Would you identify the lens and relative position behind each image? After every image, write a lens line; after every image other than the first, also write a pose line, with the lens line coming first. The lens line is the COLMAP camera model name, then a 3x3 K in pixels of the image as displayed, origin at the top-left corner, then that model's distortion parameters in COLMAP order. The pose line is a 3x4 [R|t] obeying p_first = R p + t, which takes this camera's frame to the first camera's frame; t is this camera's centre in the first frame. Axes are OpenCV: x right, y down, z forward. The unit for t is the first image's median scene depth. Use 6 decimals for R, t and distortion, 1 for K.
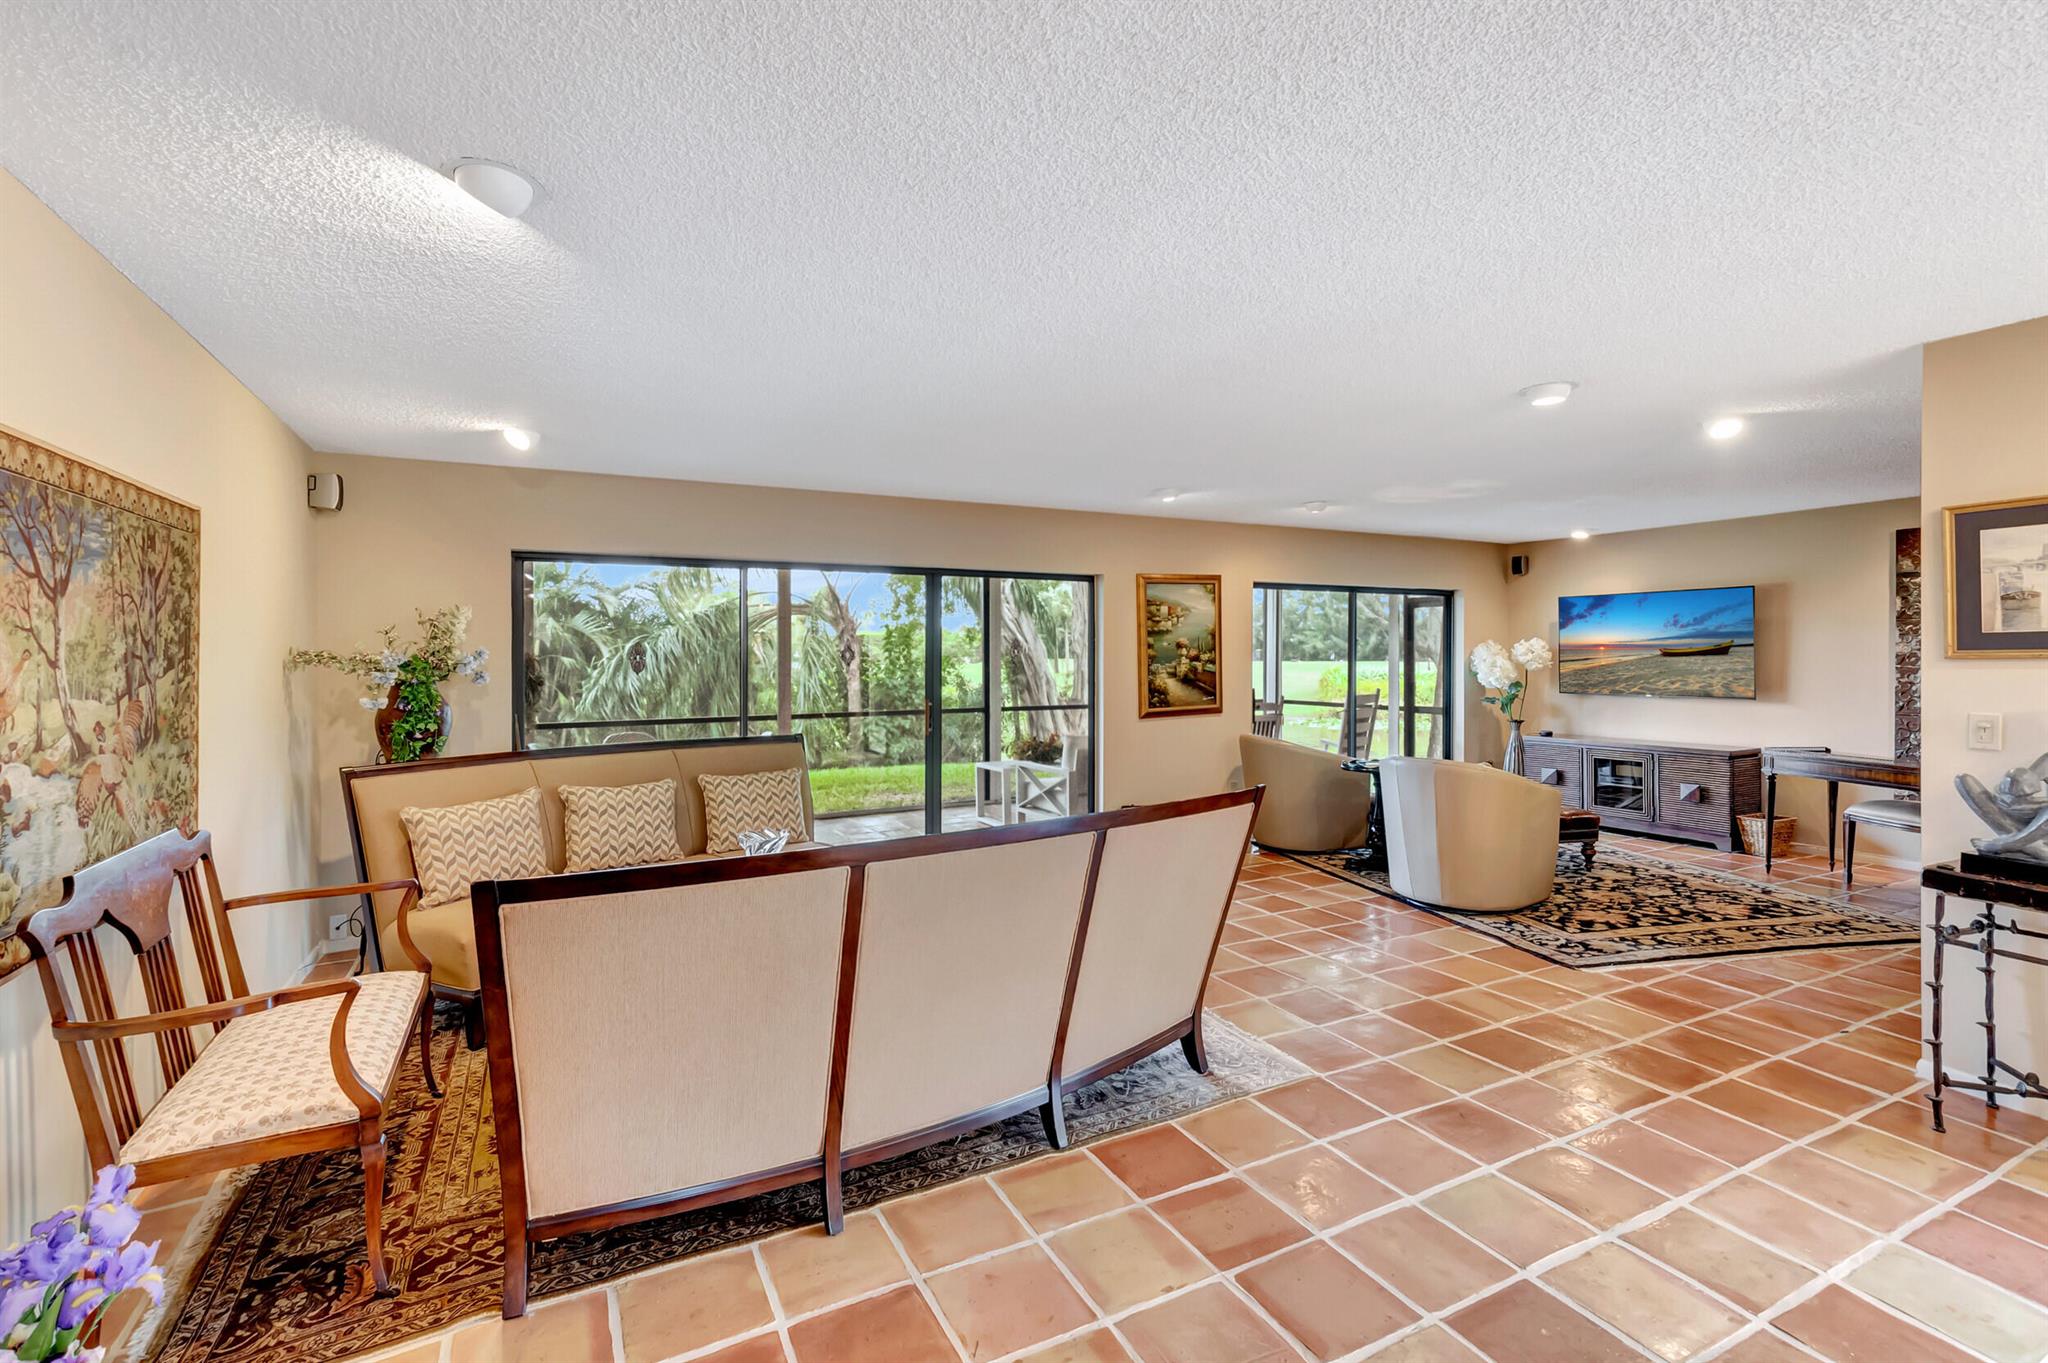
lens RADIAL K [[886.4, 0, 1016.8], [0, 886.4, 622.1], [0, 0, 1]] dist [-0.000993, -0.000122]
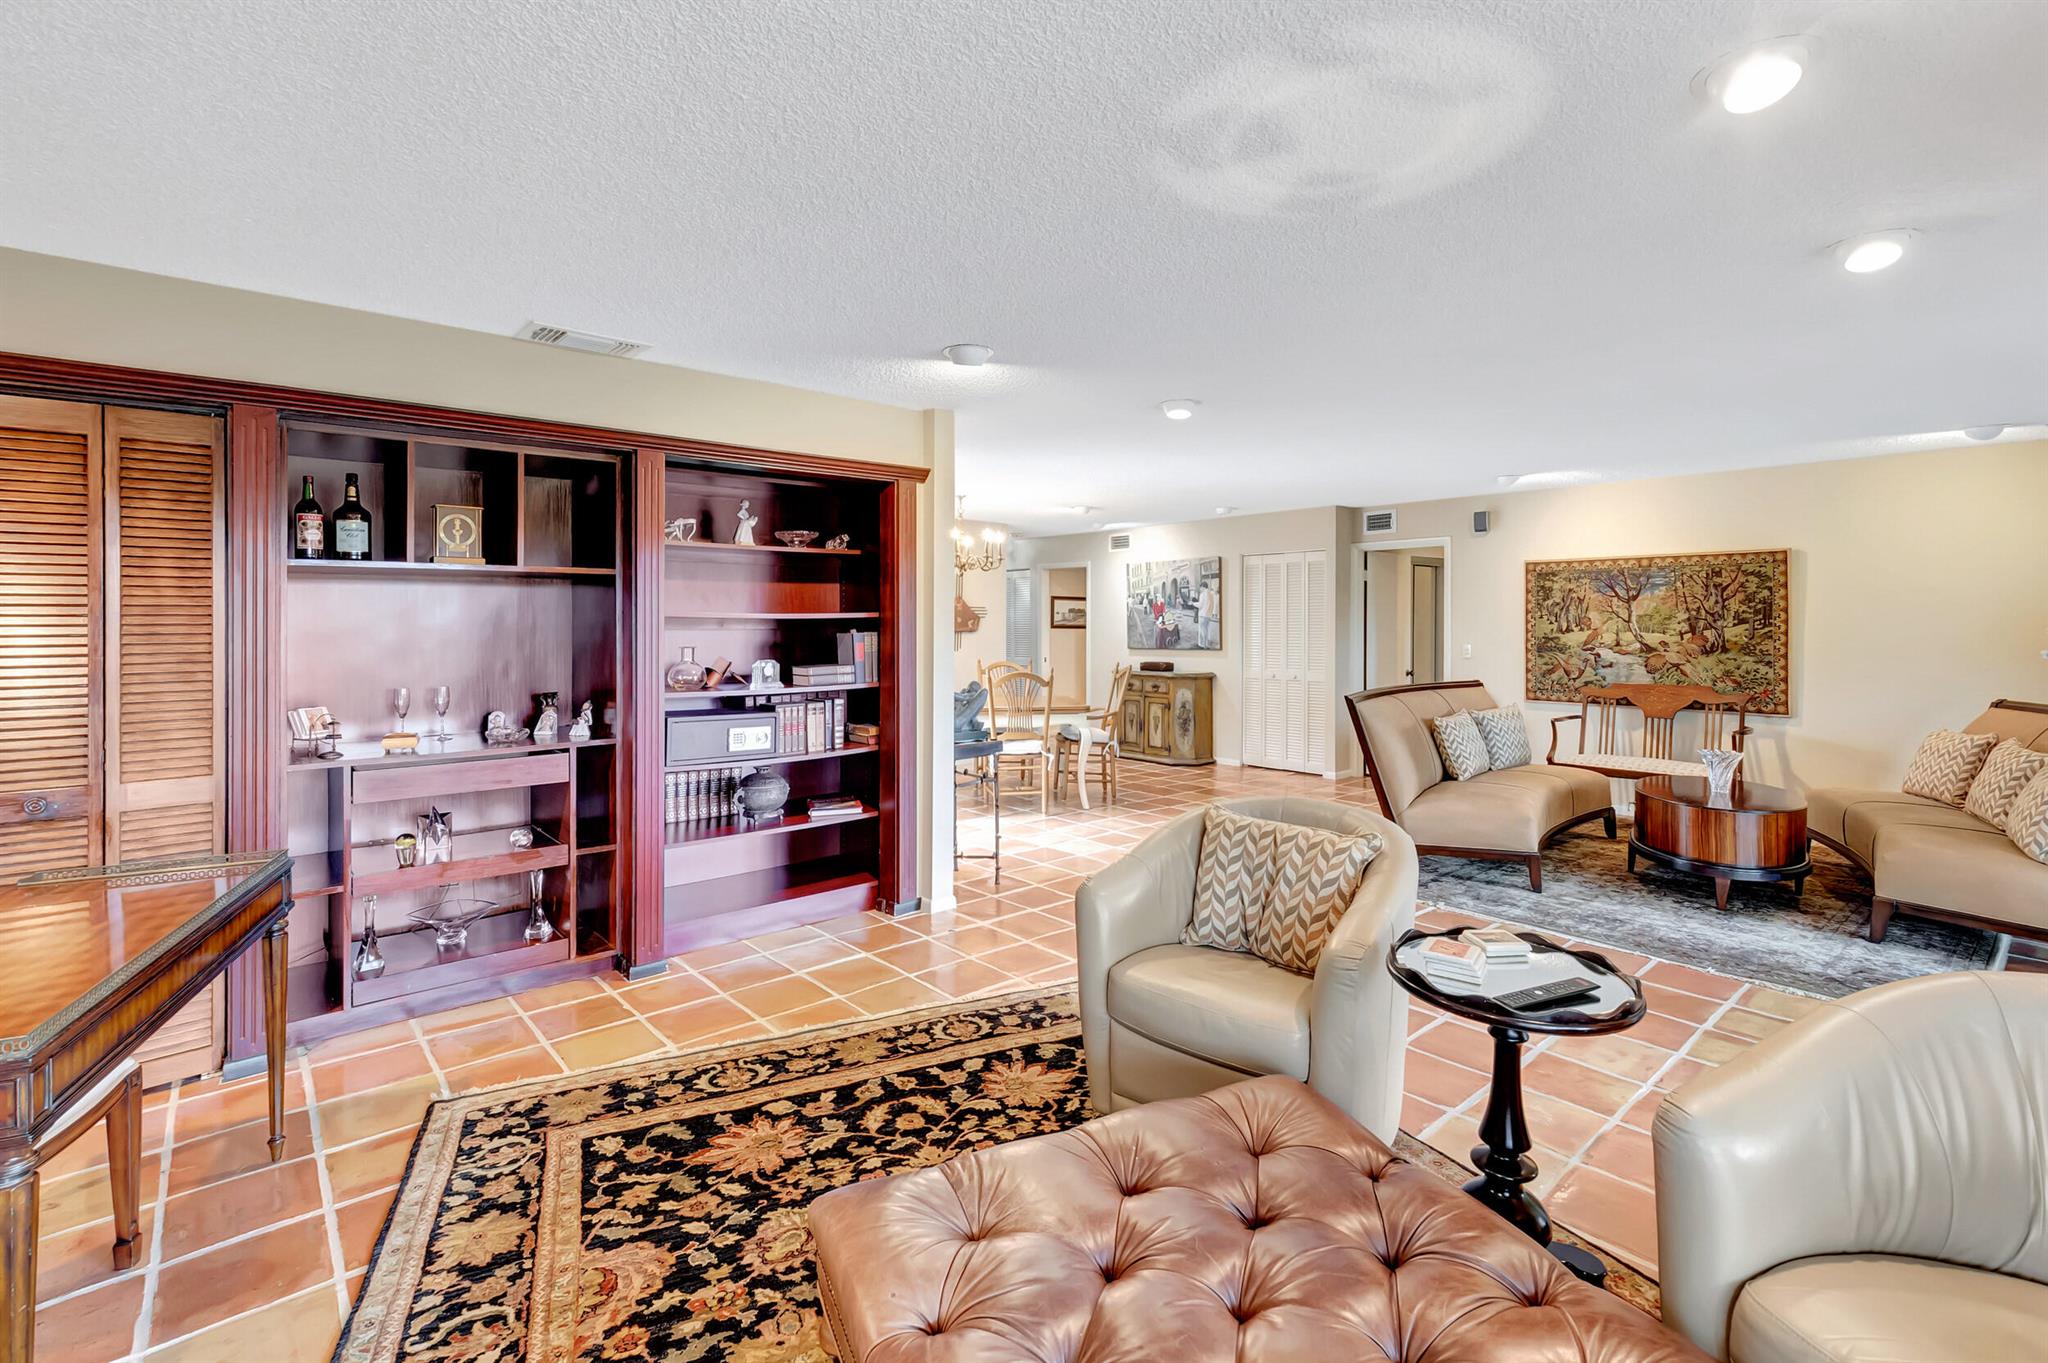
lens RADIAL K [[935.5, 0, 1006.5], [0, 935.5, 630.4], [0, 0, 1]] dist [-0.001443, -0.001411]
pose [[-0.974070, 0.005840, -0.226171, 0.643155], [0.012470, 0.999533, -0.027898, 0.048145], [0.225903, -0.029995, -0.973688, 1.251163]]
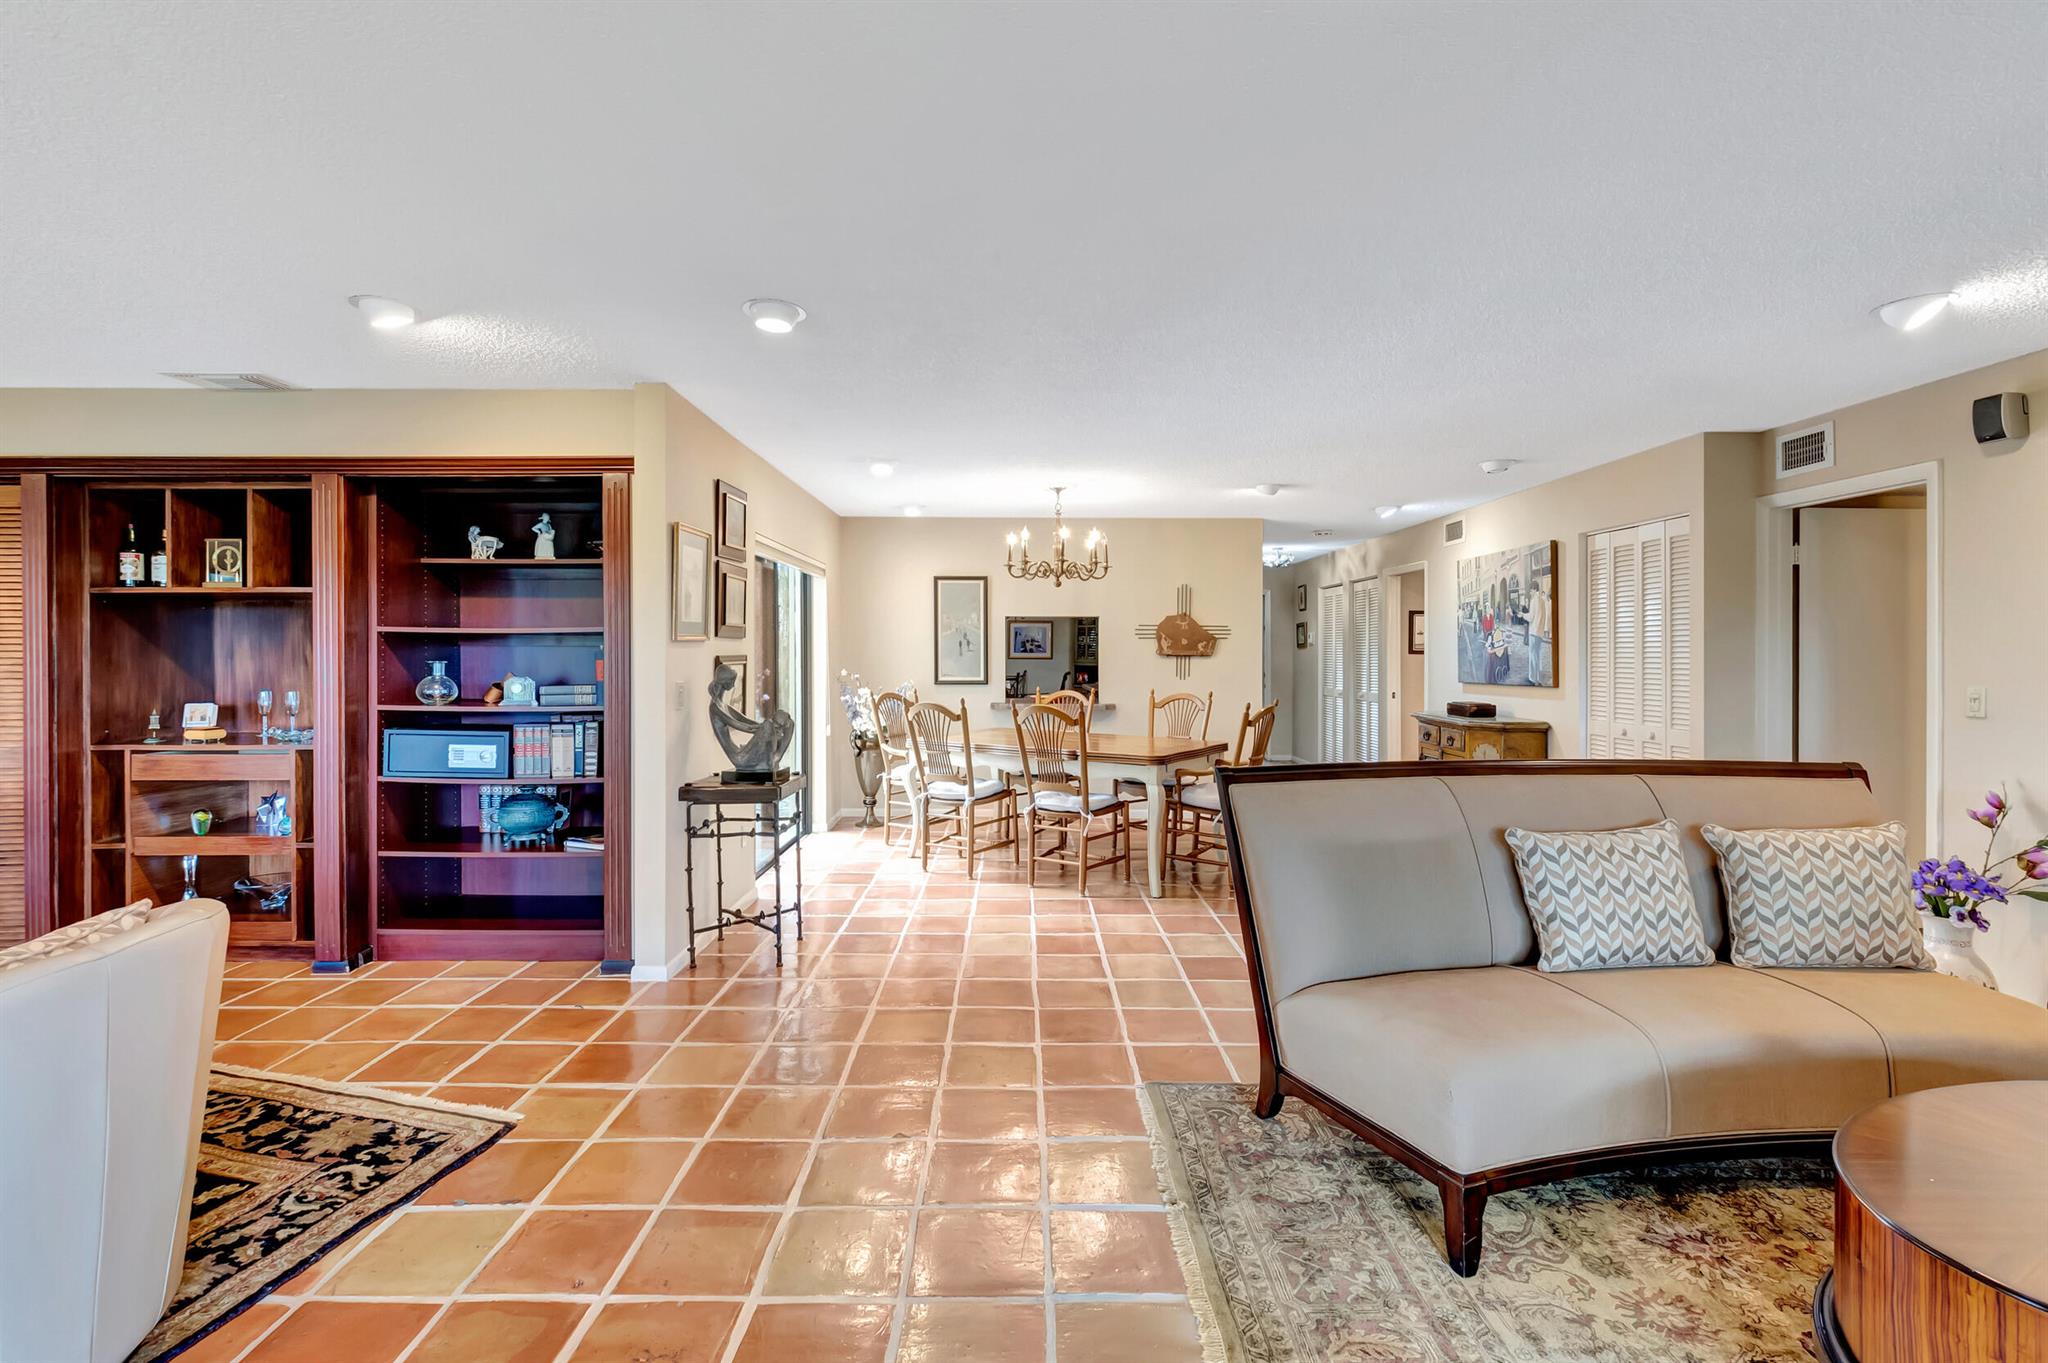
lens RADIAL K [[921.9, 0, 1030.0], [0, 921.9, 655.2], [0, 0, 1]] dist [-0.002172, -0.000122]
pose [[-0.889690, -0.001213, 0.456563, 0.004490], [-0.017190, 0.999376, -0.030842, 0.047081], [-0.456241, -0.035288, -0.889156, 0.938766]]
